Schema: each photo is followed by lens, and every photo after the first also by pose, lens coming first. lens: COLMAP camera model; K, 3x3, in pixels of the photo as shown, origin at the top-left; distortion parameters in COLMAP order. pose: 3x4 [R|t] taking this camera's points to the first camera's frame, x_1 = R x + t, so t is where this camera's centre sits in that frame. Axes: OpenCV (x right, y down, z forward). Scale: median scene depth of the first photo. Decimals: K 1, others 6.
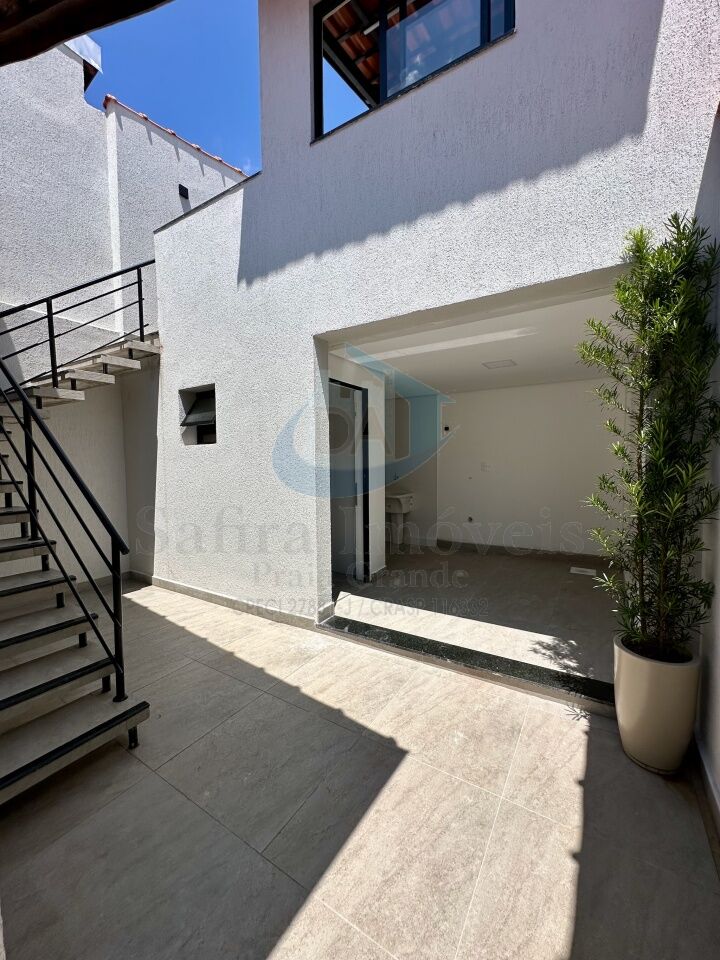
lens RADIAL K [[384.0, 0, 360.0], [0, 384.0, 480.0], [0, 0, 1]] dist [-0.002031, 0.000419]
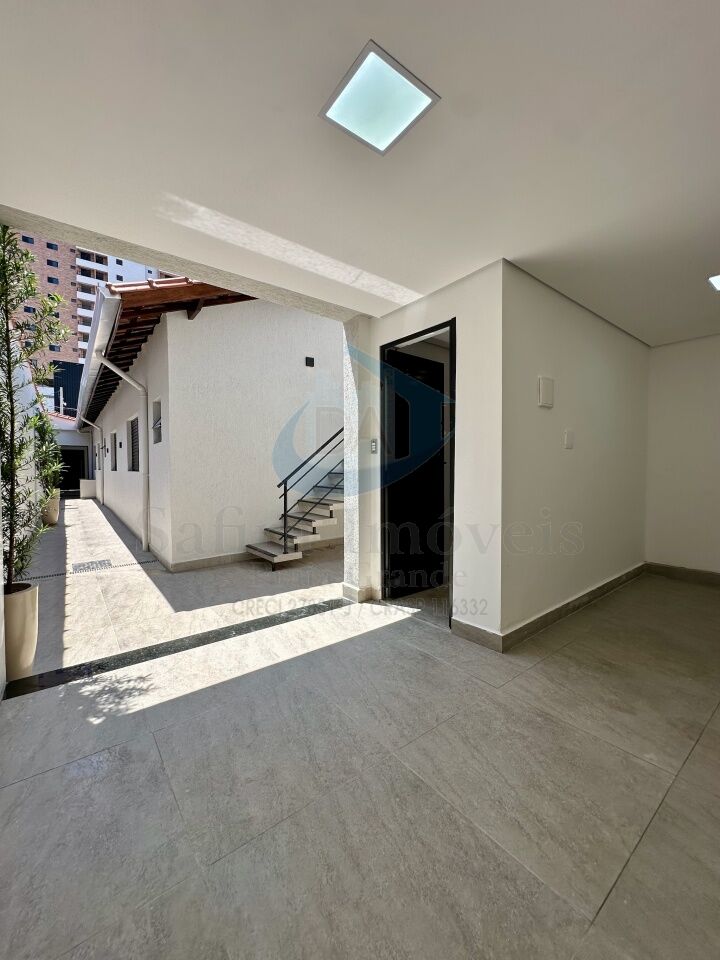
lens RADIAL K [[384.0, 0, 360.0], [0, 384.0, 480.0], [0, 0, 1]] dist [-0.002031, 0.000419]
pose [[-0.342852, 0.041951, -0.938452, 0.791260], [-0.044259, 0.997172, 0.060745, -0.007146], [0.938346, 0.062361, -0.340026, 1.290932]]
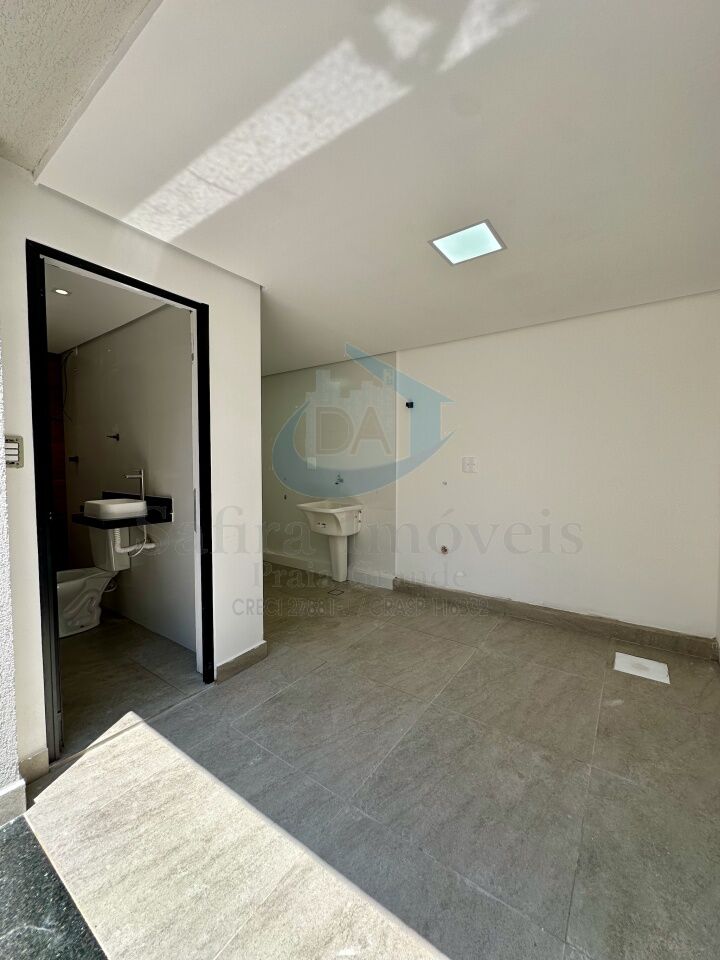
lens RADIAL K [[384.0, 0, 360.0], [0, 384.0, 480.0], [0, 0, 1]] dist [-0.002031, 0.000419]
pose [[0.998056, 0.015470, -0.060370, 0.303392], [-0.016019, 0.999834, -0.008623, -0.004969], [0.060226, 0.009574, 0.998139, 0.603028]]
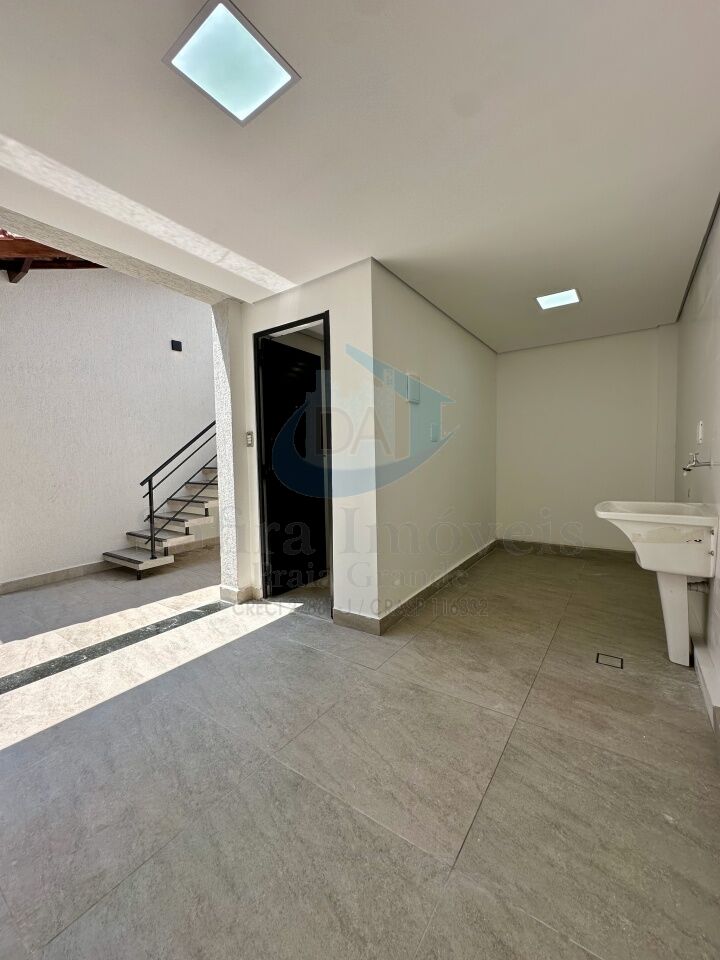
lens RADIAL K [[384.3, 0, 359.0], [0, 384.3, 479.7], [0, 0, 1]] dist [-0.002785, 0.000460]
pose [[-0.054852, 0.064481, -0.996410, 0.778798], [-0.034993, 0.997175, 0.066457, -0.008116], [0.997881, 0.038513, -0.052441, 1.302752]]
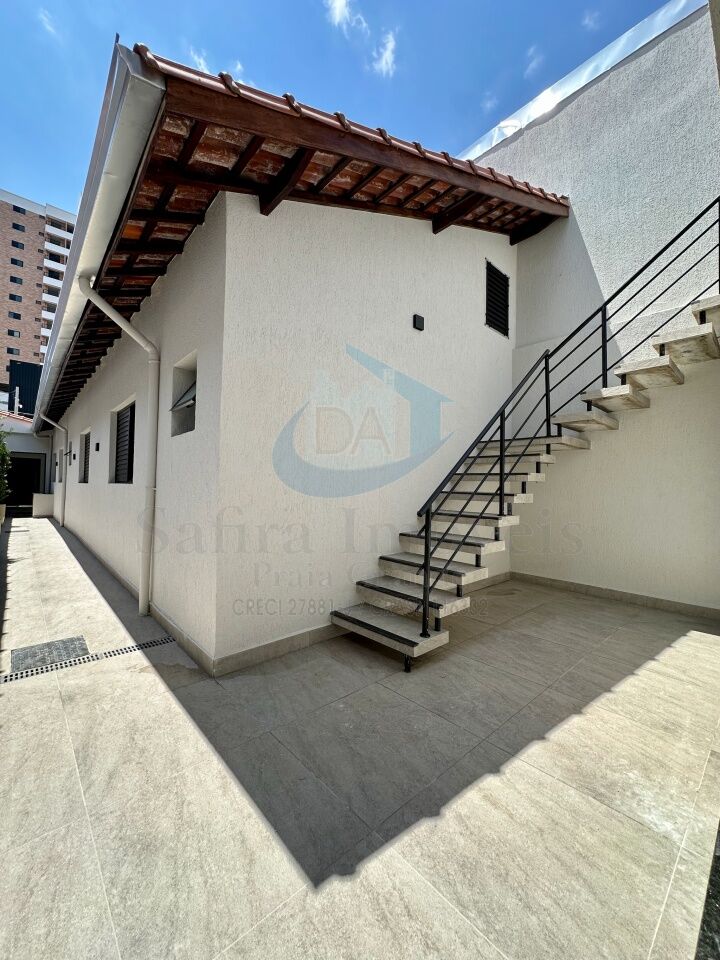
lens RADIAL K [[384.0, 0, 360.0], [0, 384.0, 480.0], [0, 0, 1]] dist [-0.002031, 0.000419]
pose [[-0.271162, -0.016384, -0.962394, 0.377951], [-0.069280, 0.997594, 0.002537, 0.049264], [0.960037, 0.067363, -0.271645, 0.662460]]
